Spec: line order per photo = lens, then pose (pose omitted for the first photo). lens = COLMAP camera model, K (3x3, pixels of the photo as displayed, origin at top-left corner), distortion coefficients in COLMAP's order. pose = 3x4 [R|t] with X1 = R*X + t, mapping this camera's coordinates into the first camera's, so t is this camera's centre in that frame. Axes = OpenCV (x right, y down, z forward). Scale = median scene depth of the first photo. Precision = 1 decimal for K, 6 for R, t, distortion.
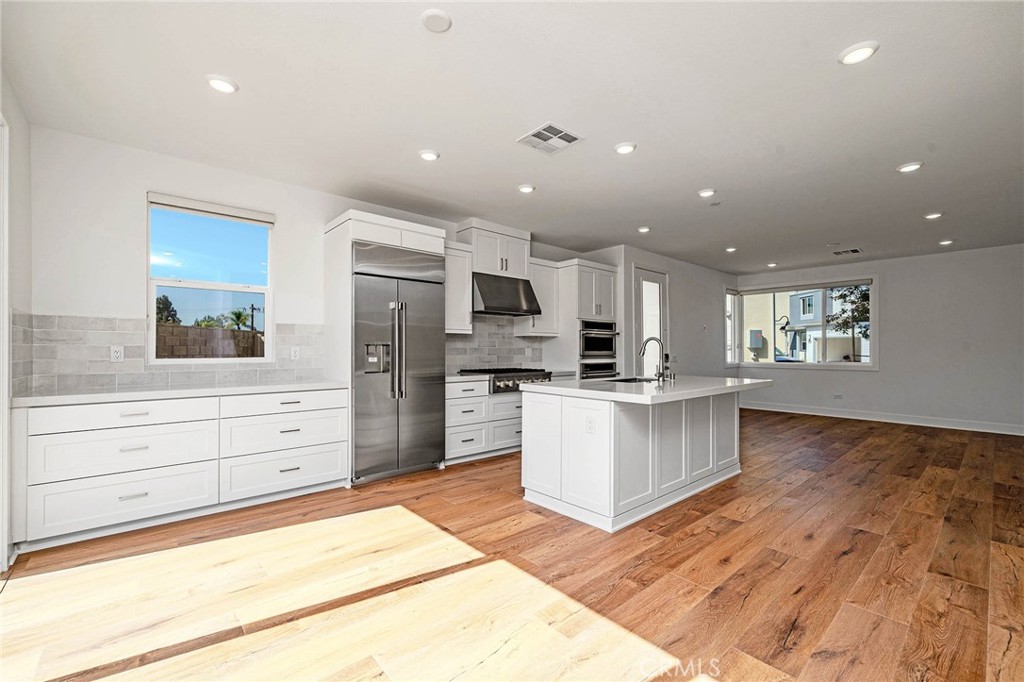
lens RADIAL K [[425.4, 0, 506.4], [0, 425.4, 347.1], [0, 0, 1]] dist [0.003060, -0.000569]
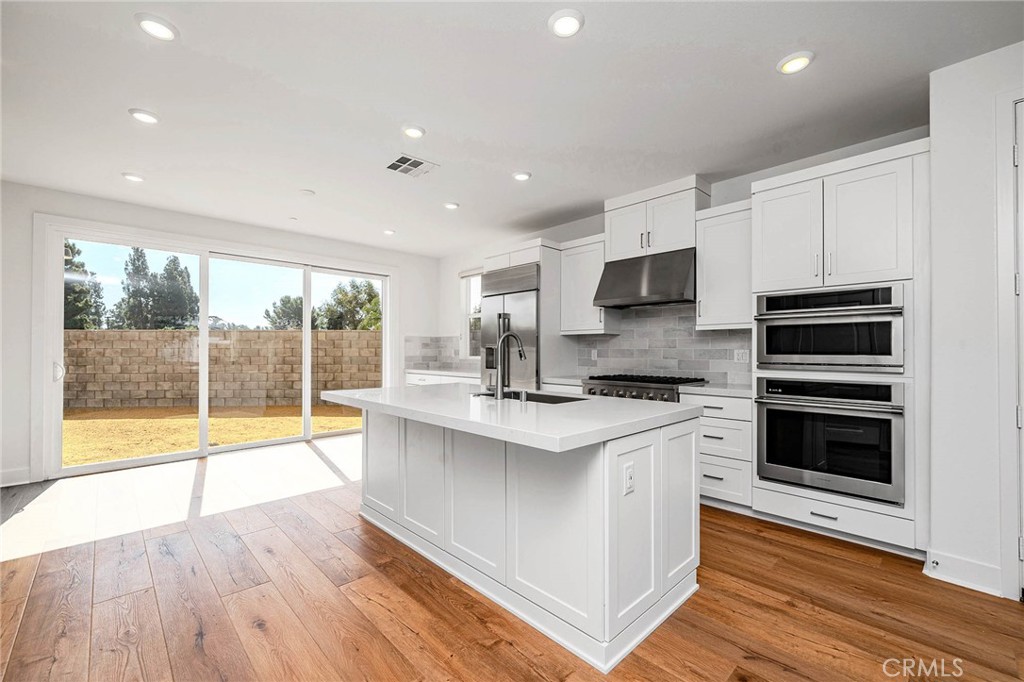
lens RADIAL K [[425.4, 0, 509.1], [0, 425.4, 346.4], [0, 0, 1]] dist [0.003060, -0.000569]
pose [[0.047958, -0.009272, -0.998806, 0.756136], [0.003912, 0.999951, -0.009095, 0.003707], [0.998842, -0.003471, 0.047992, 0.729663]]
